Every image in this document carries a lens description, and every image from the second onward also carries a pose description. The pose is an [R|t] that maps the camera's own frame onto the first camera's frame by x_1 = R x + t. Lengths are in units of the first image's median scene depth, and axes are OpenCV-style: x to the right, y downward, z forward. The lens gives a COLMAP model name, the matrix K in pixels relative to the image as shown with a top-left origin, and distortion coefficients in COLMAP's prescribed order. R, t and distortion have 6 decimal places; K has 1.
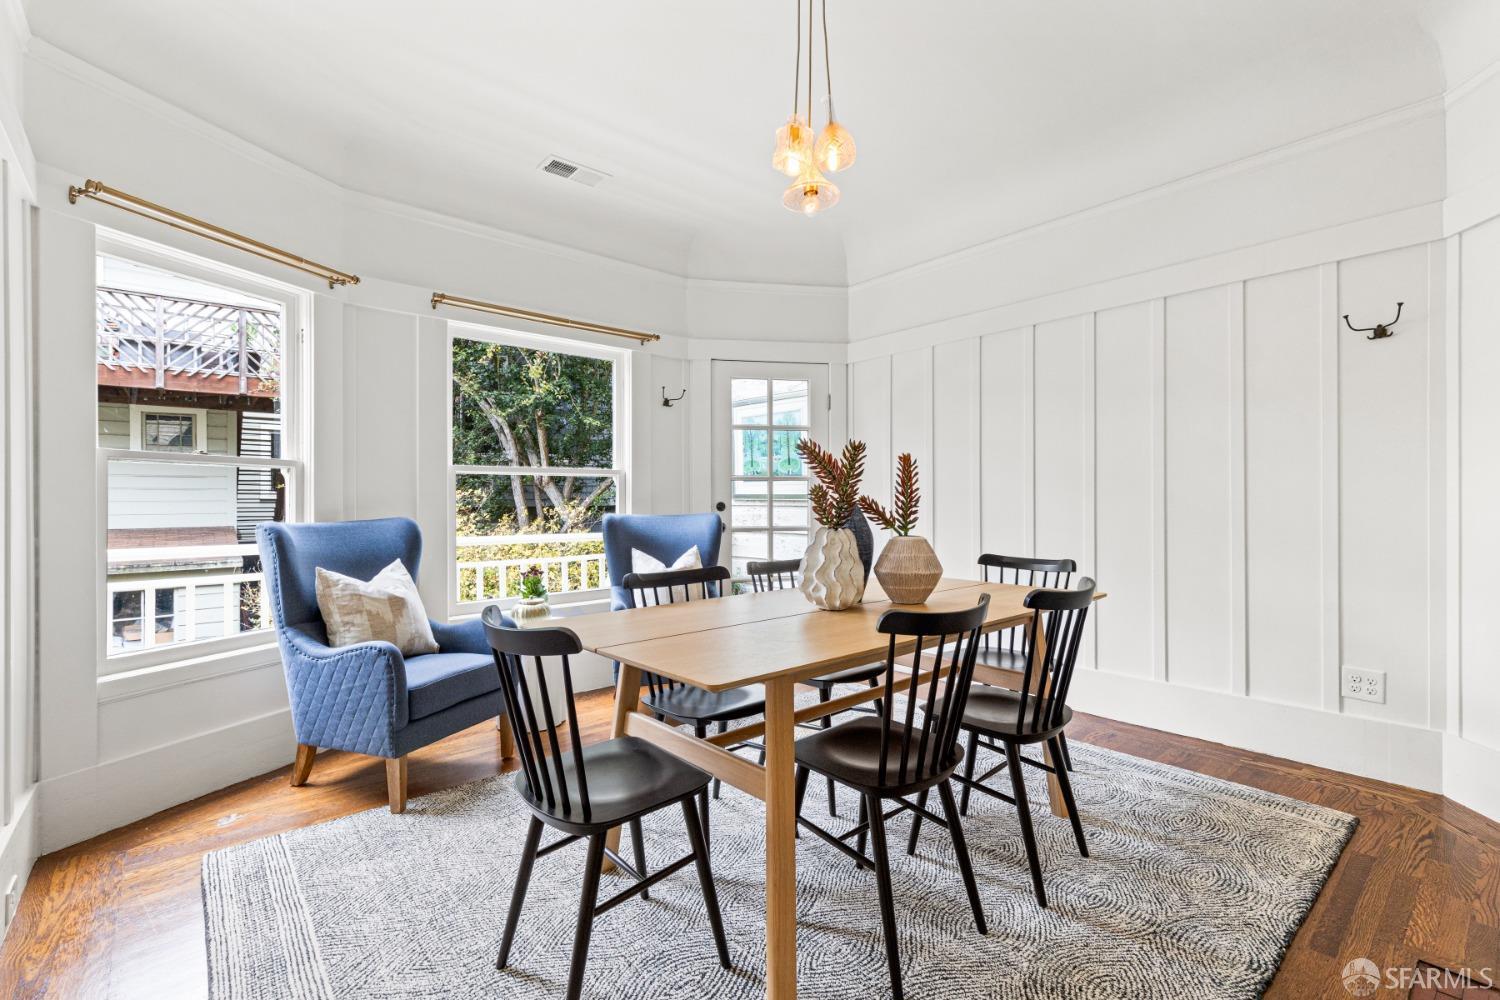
lens RADIAL K [[668.9, 0, 752.8], [0, 668.9, 503.6], [0, 0, 1]] dist [0.007968, -0.000466]
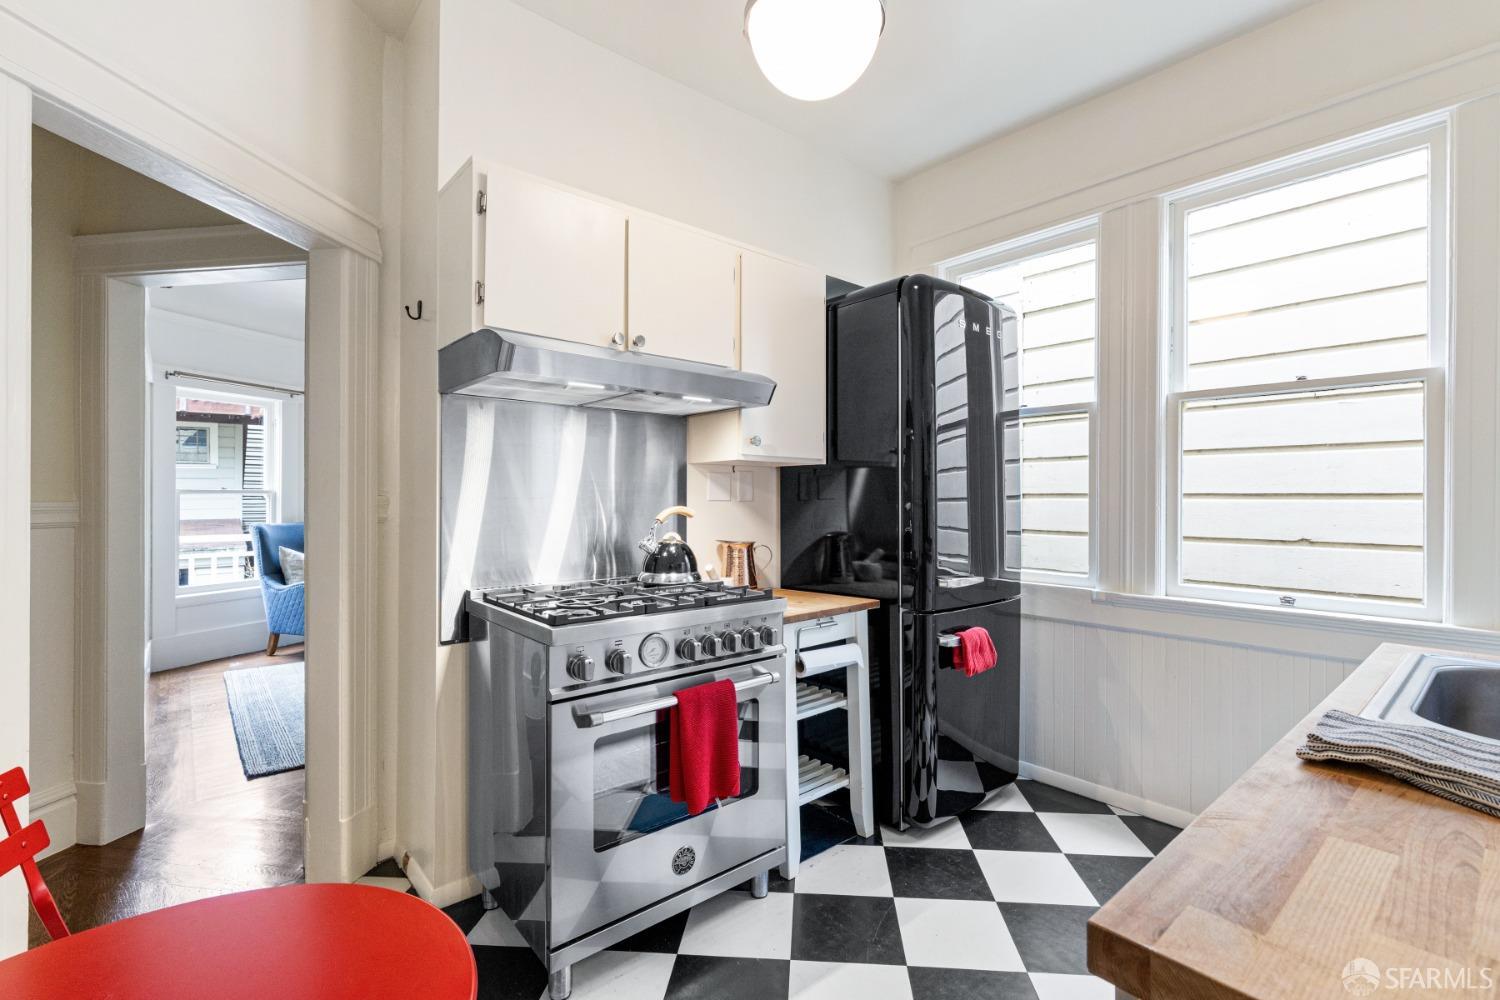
lens RADIAL K [[668.9, 0, 752.8], [0, 668.9, 503.6], [0, 0, 1]] dist [0.007968, -0.000466]
pose [[0.999924, 0.010815, -0.005979, 0.701473], [-0.010774, 0.999919, 0.006810, -0.055751], [0.006052, -0.006745, 0.999959, -0.903820]]
